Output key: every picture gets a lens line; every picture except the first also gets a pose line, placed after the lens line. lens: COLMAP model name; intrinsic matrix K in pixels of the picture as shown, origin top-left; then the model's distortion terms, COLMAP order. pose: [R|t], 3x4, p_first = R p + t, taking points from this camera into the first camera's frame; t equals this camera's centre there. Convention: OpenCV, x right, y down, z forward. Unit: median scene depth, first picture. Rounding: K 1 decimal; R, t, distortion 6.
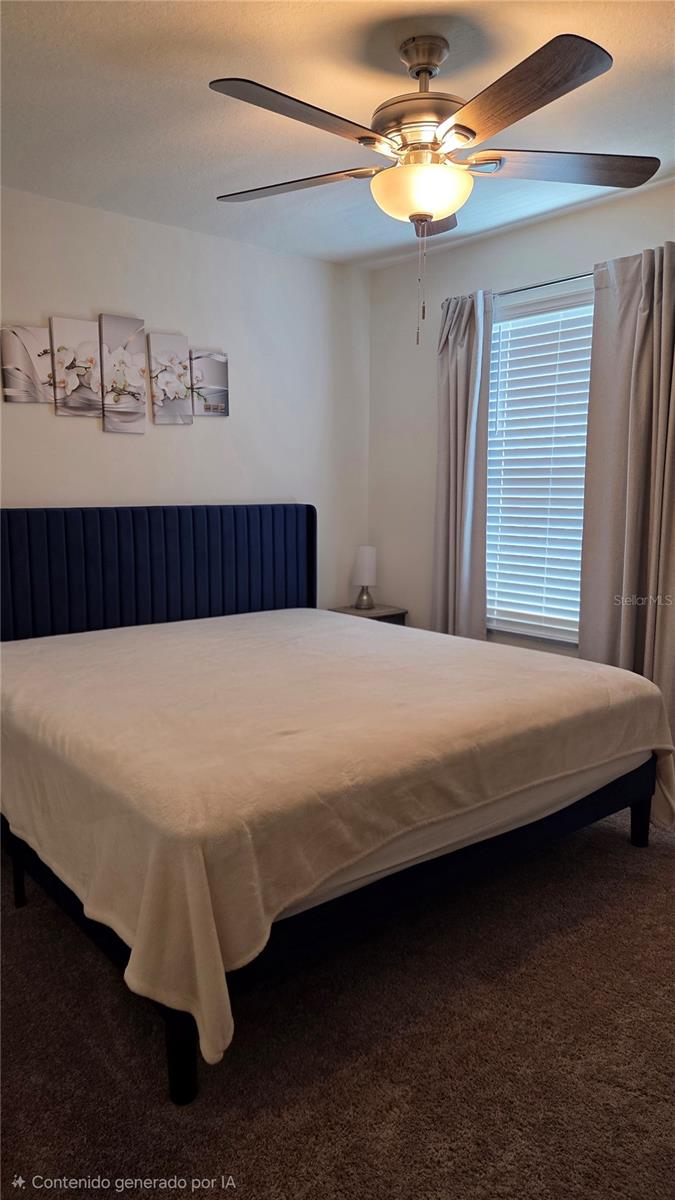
lens RADIAL K [[809.7, 0, 338.7], [0, 809.7, 600.9], [0, 0, 1]] dist [0.001725, -0.005450]
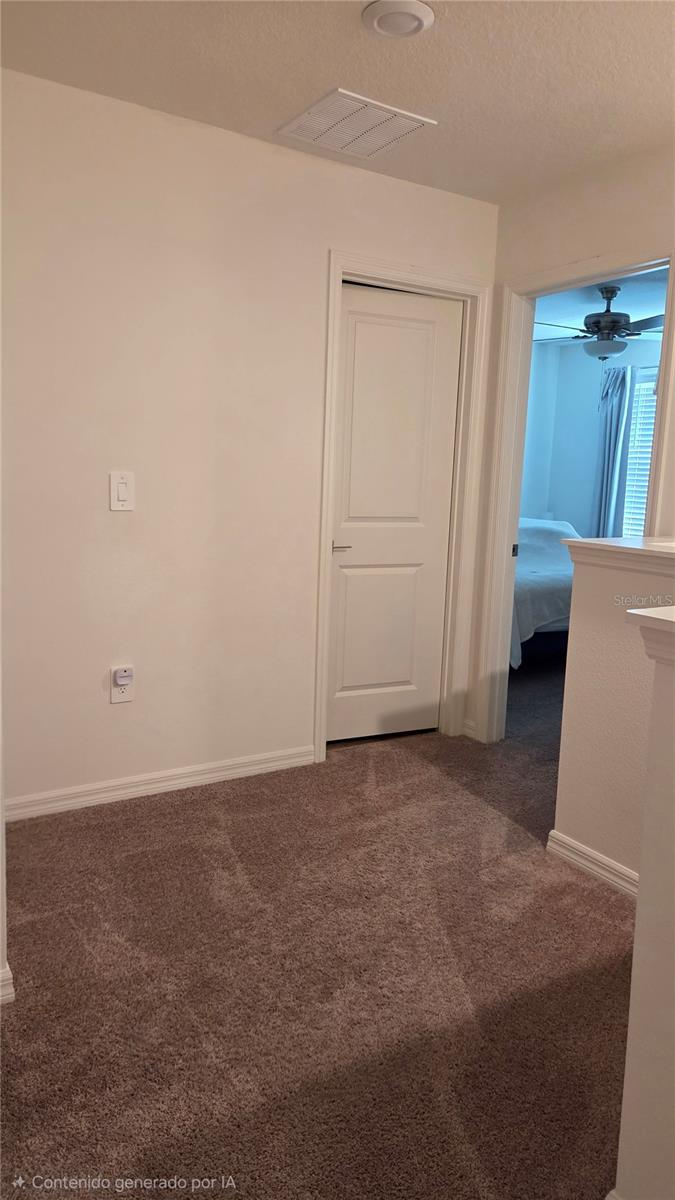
lens RADIAL K [[809.7, 0, 336.0], [0, 809.7, 600.8], [0, 0, 1]] dist [0.001725, -0.005450]
pose [[0.986004, 0.055909, -0.157066, -0.146222], [-0.054488, 0.998425, 0.013341, 0.135472], [0.157565, -0.004596, 0.987498, -0.827331]]
